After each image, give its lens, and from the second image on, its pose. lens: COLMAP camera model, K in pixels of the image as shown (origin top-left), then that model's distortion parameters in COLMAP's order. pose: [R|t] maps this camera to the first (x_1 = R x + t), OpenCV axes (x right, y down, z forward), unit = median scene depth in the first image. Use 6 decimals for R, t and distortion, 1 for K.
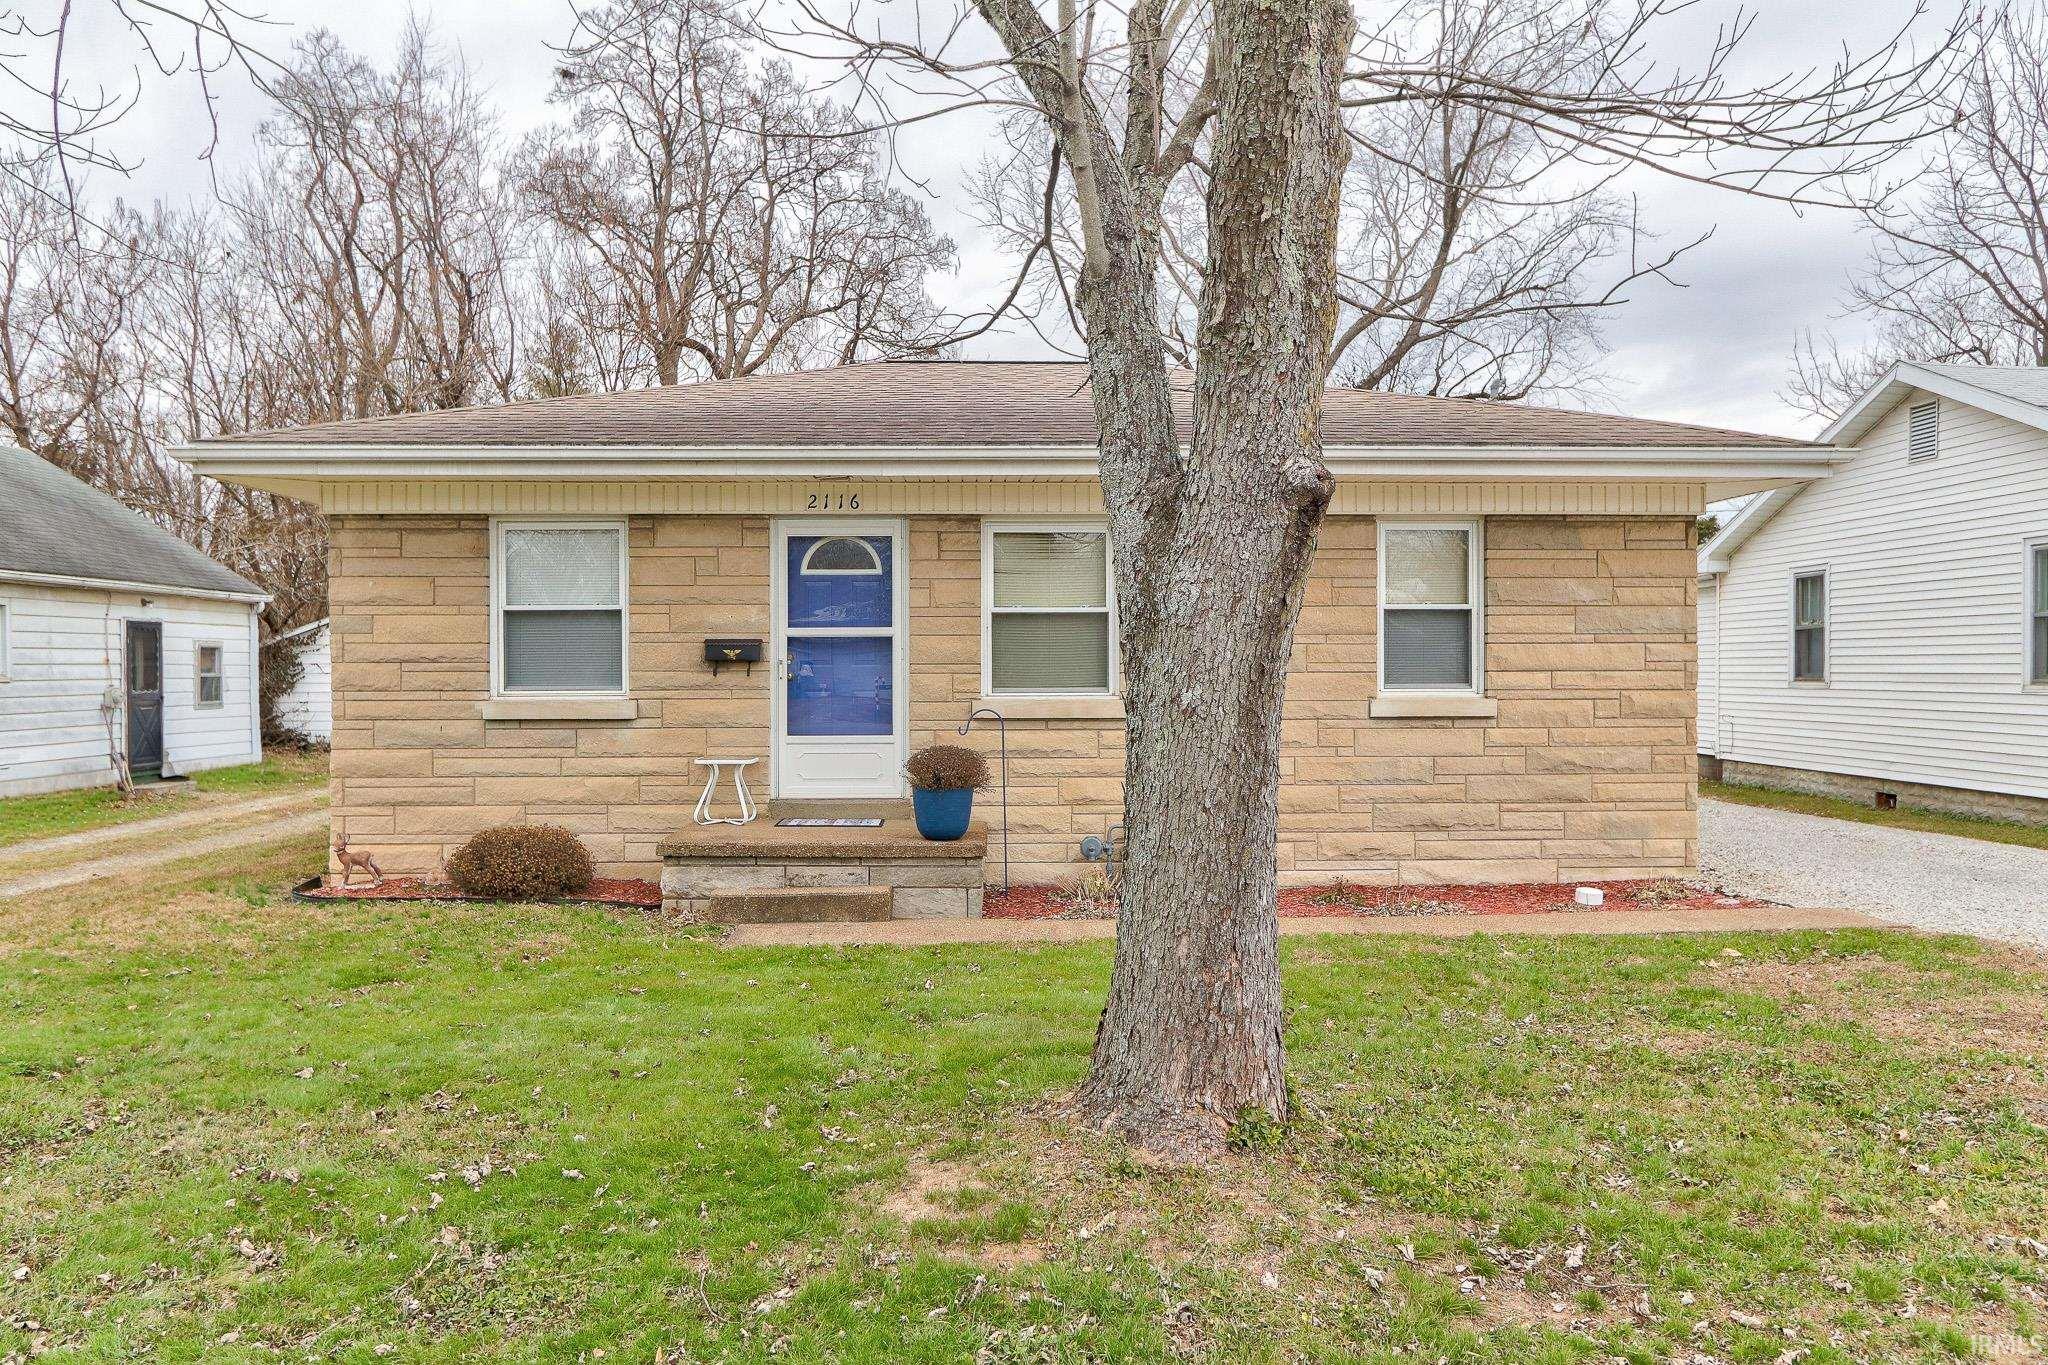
lens RADIAL K [[1482.7, 0, 1023.2], [0, 1482.7, 681.4], [0, 0, 1]] dist [0.007602, 0.001139]
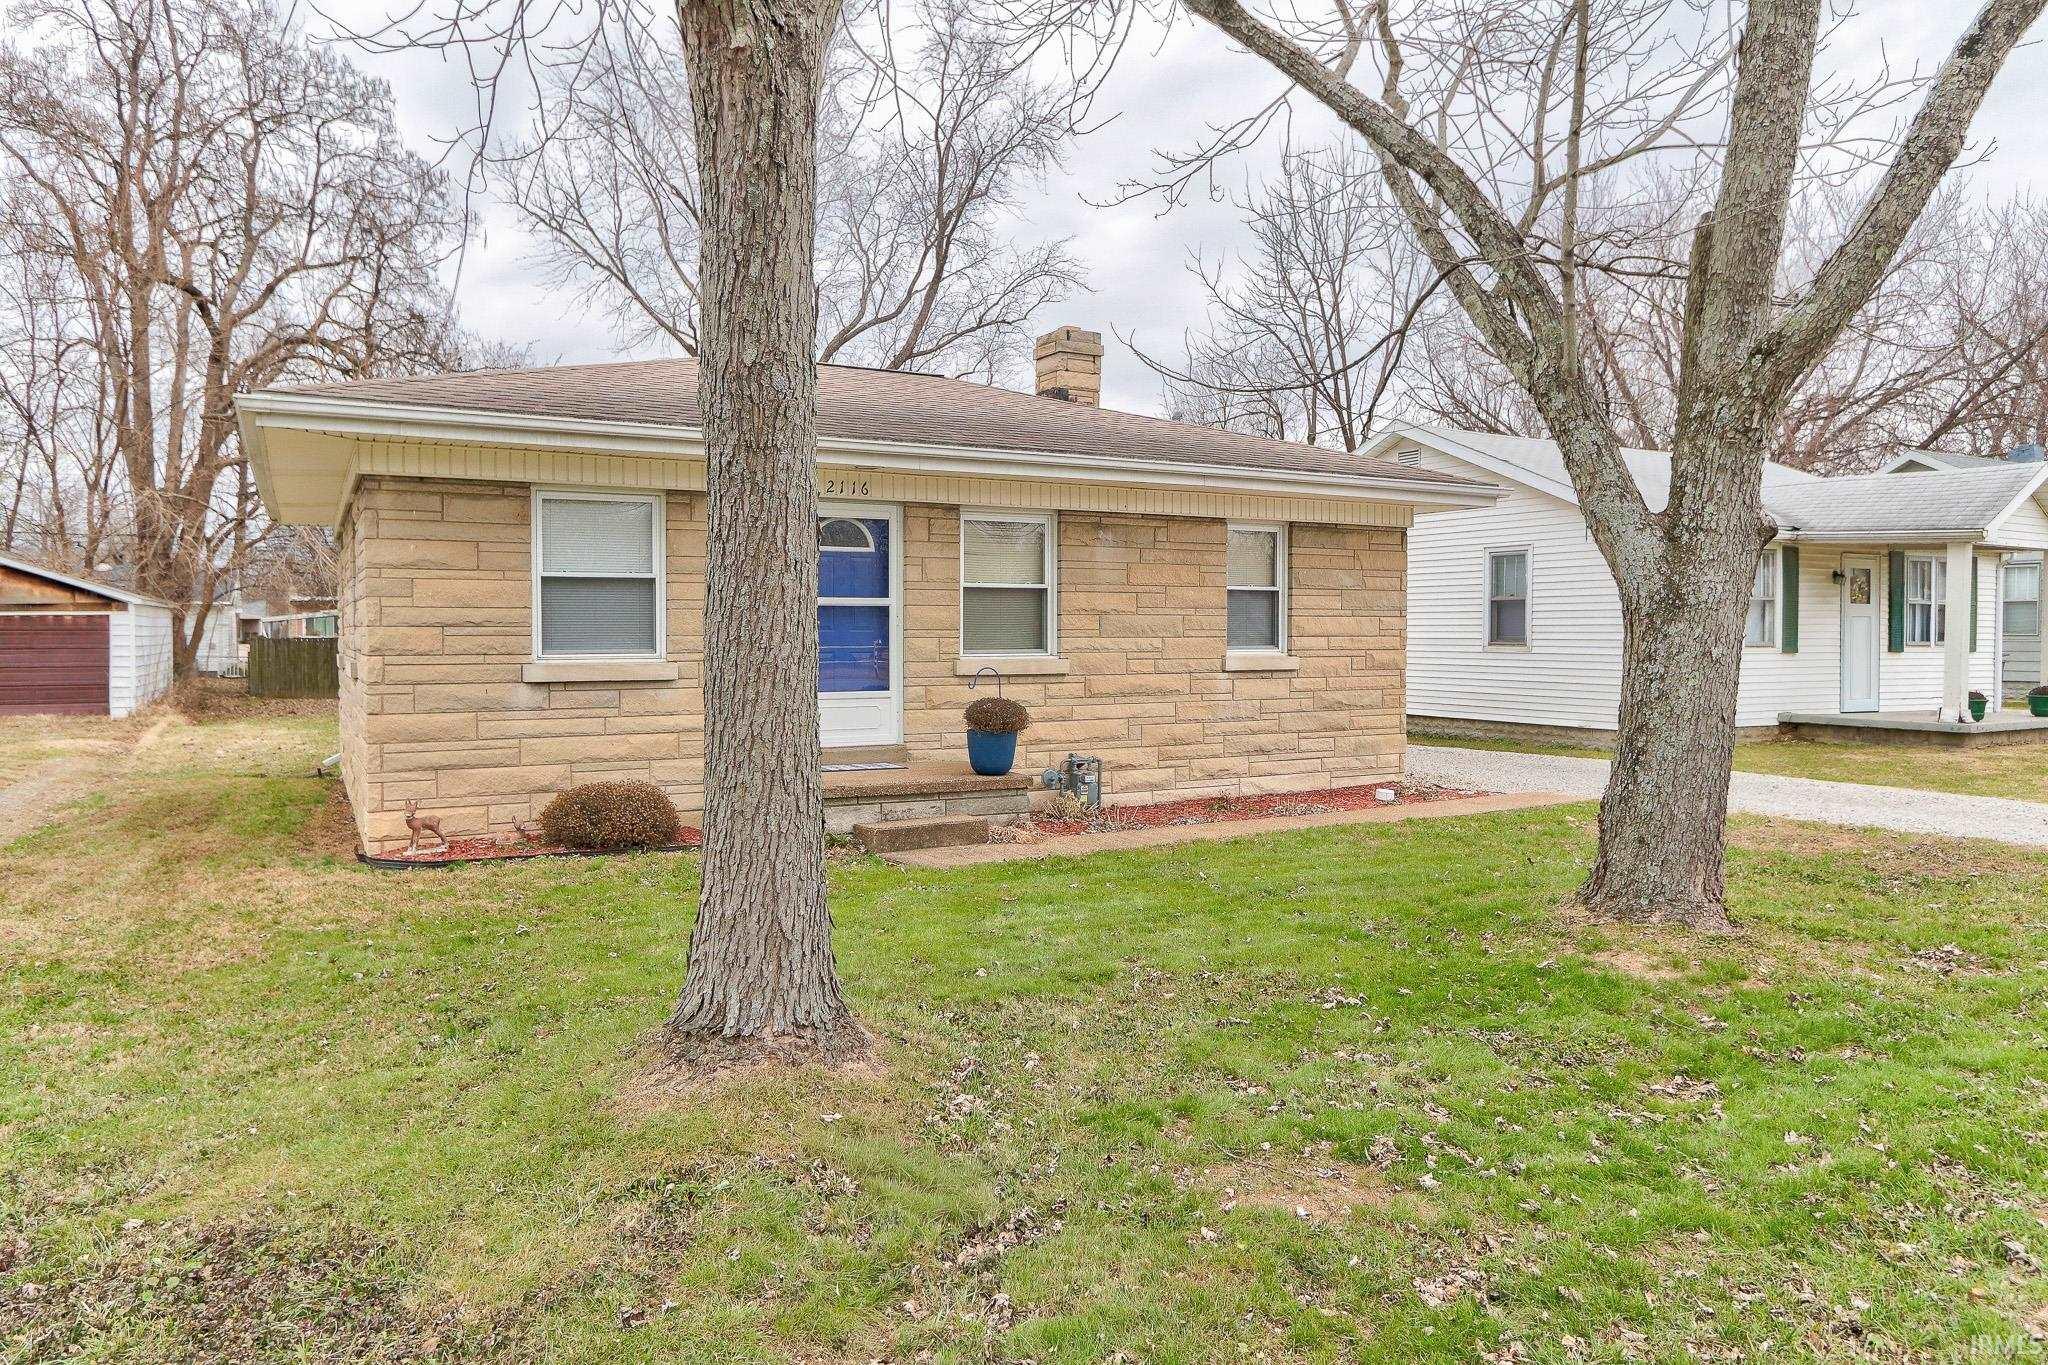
lens RADIAL K [[1350.3, 0, 1026.2], [0, 1350.3, 675.2], [0, 0, 1]] dist [0.008468, -0.004803]
pose [[0.888027, -0.012132, 0.459632, -0.484023], [0.001927, 0.999741, 0.022666, 0.000171], [-0.459788, -0.019242, 0.887820, 0.008724]]
